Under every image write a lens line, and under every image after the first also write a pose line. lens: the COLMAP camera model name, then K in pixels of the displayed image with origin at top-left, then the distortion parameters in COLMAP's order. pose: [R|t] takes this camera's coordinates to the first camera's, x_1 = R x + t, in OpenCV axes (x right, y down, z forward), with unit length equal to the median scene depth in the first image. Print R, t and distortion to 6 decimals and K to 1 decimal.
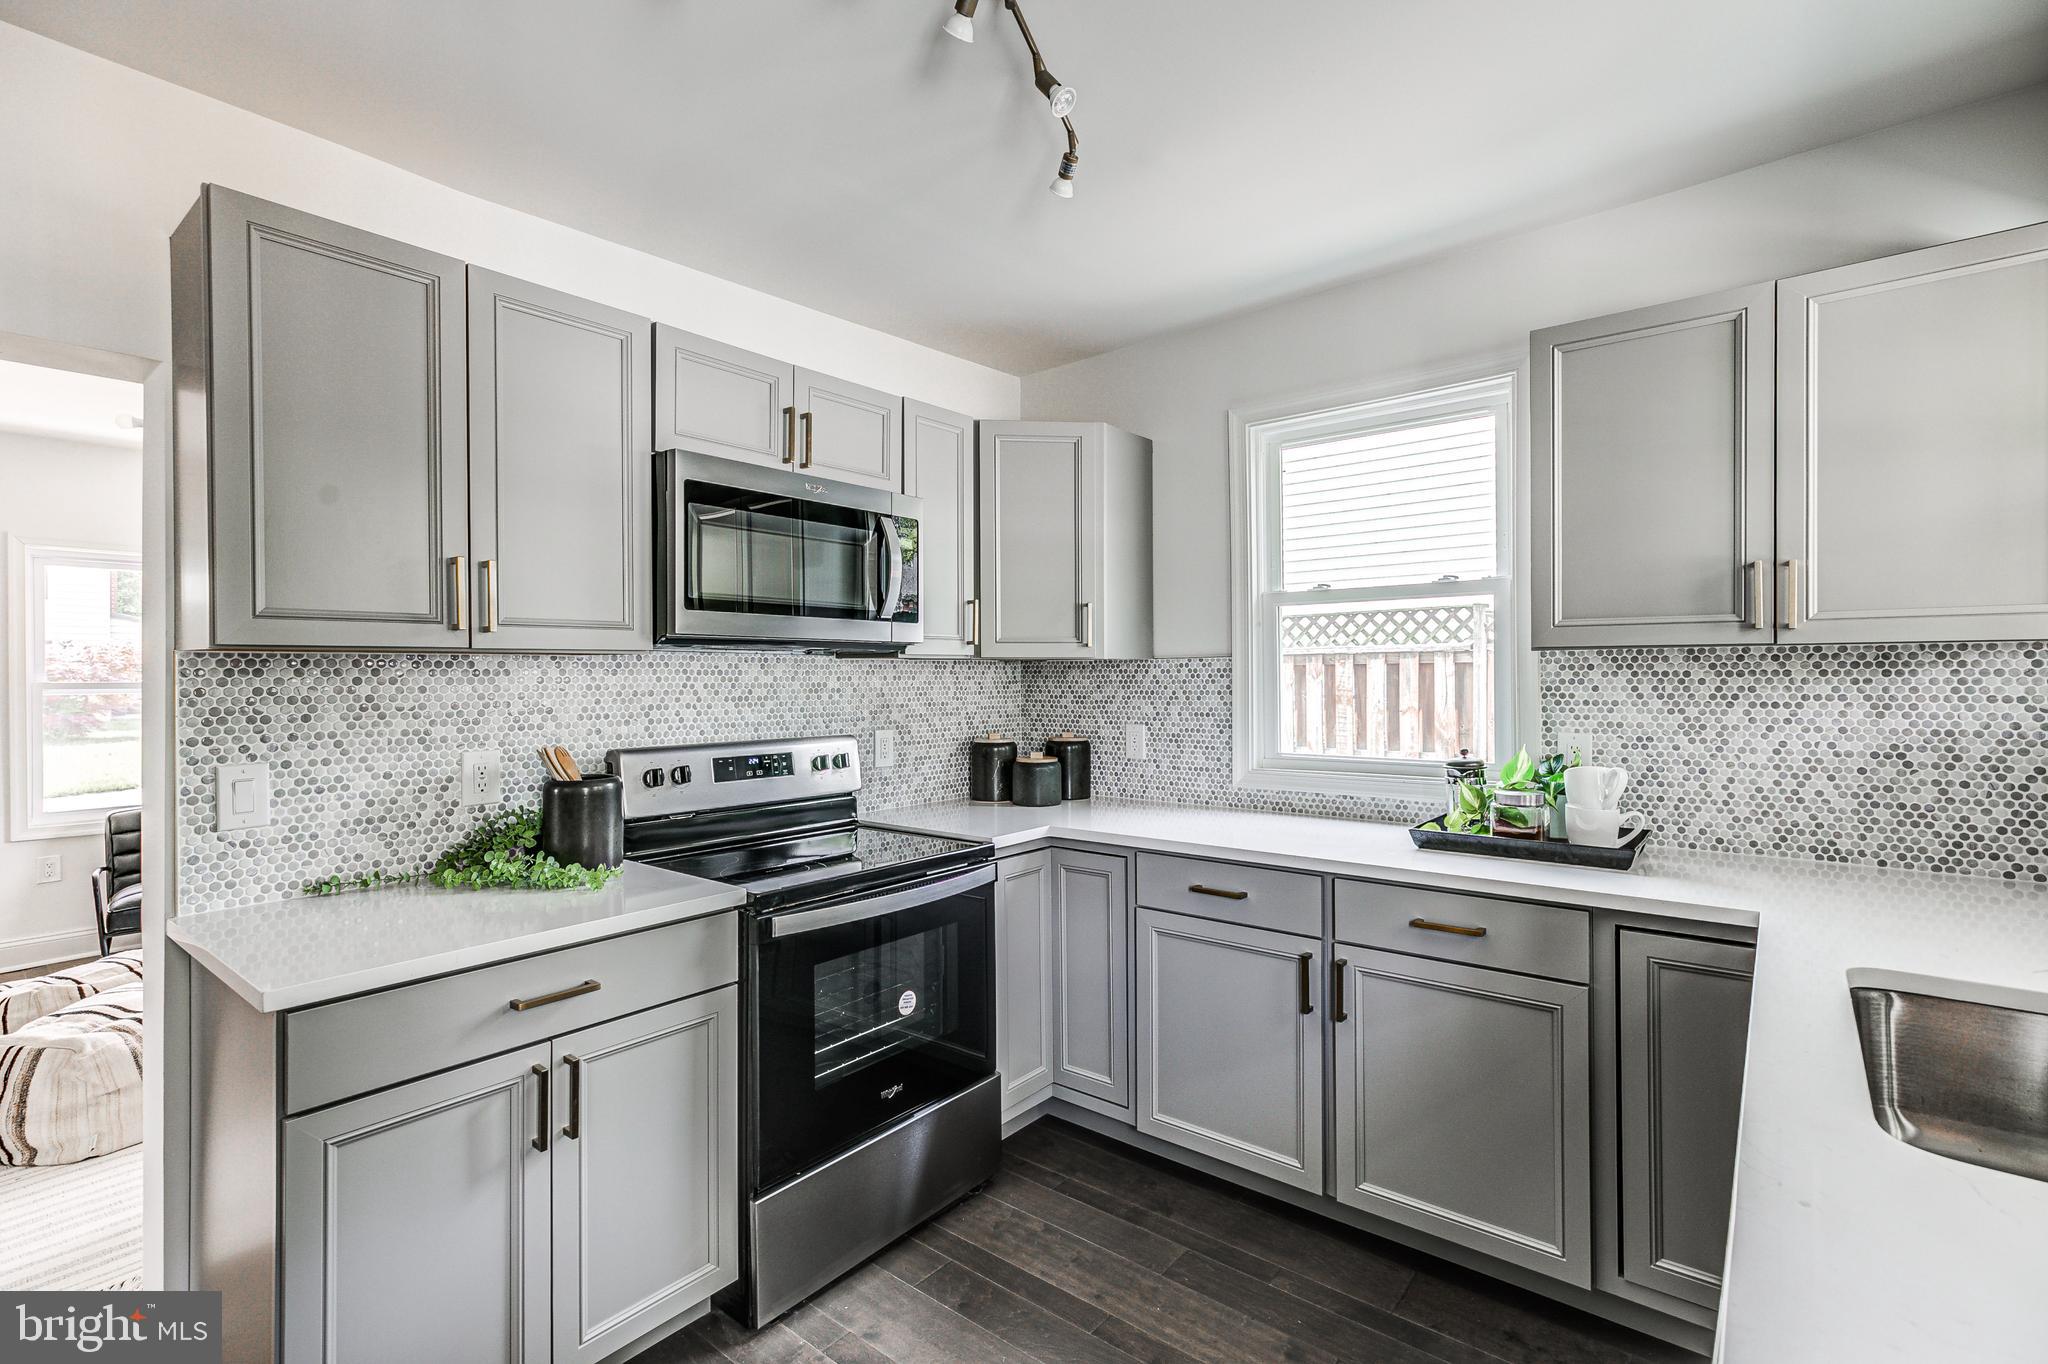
lens RADIAL K [[931.0, 0, 1039.6], [0, 931.0, 675.6], [0, 0, 1]] dist [0.015141, -0.000268]
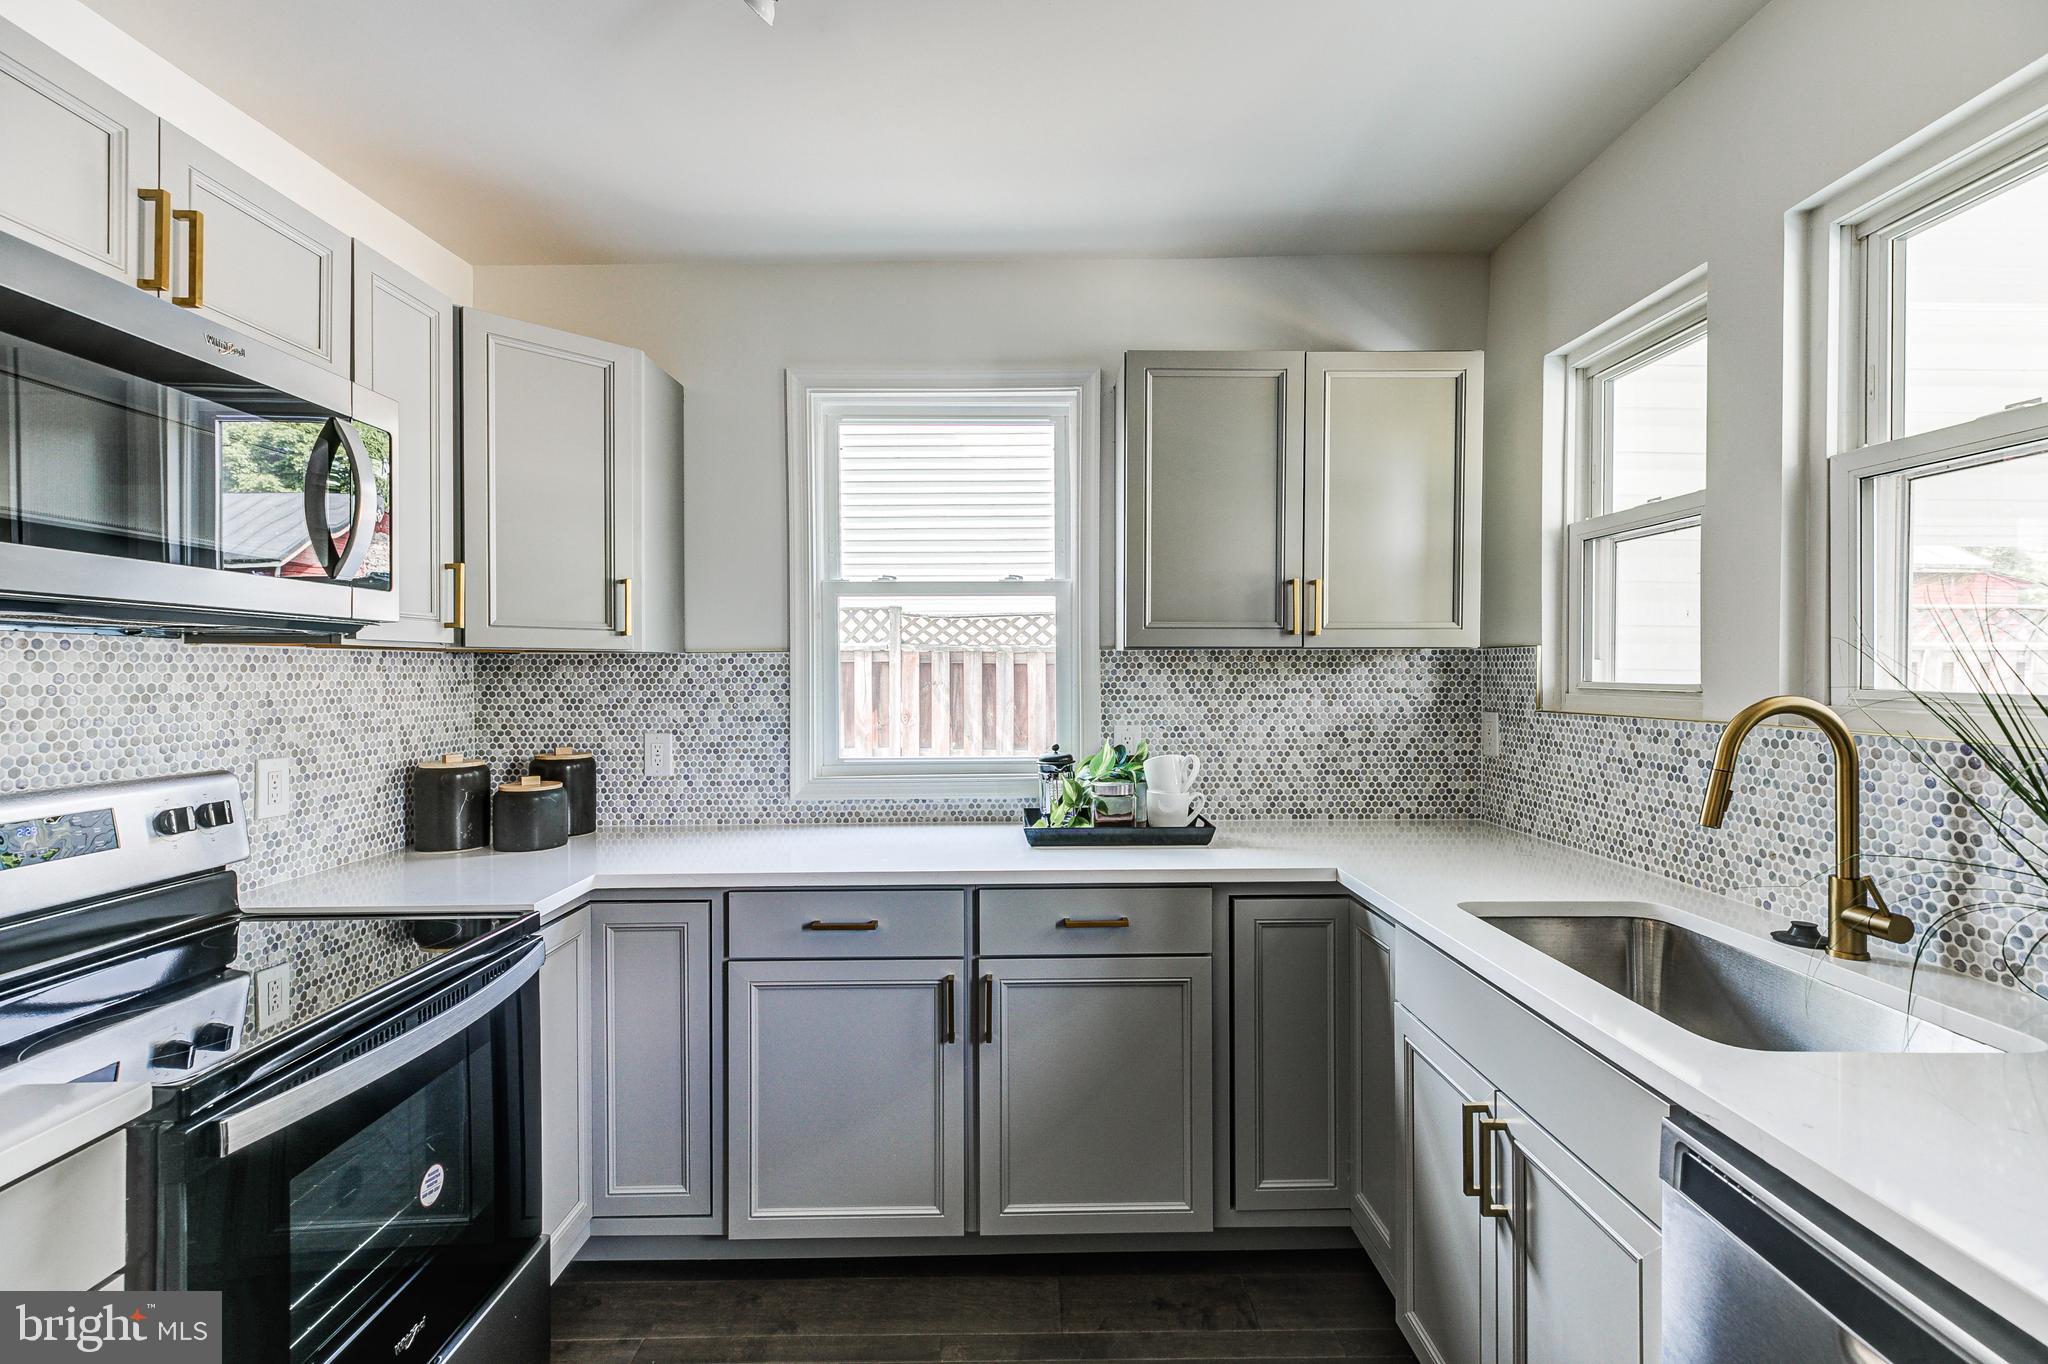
lens RADIAL K [[931.0, 0, 1039.6], [0, 931.0, 675.6], [0, 0, 1]] dist [0.015141, -0.000268]
pose [[0.776258, -0.000705, 0.630415, -0.201499], [-0.000011, 0.999999, 0.001131, 0.001515], [-0.630415, -0.000885, 0.776258, 0.214050]]
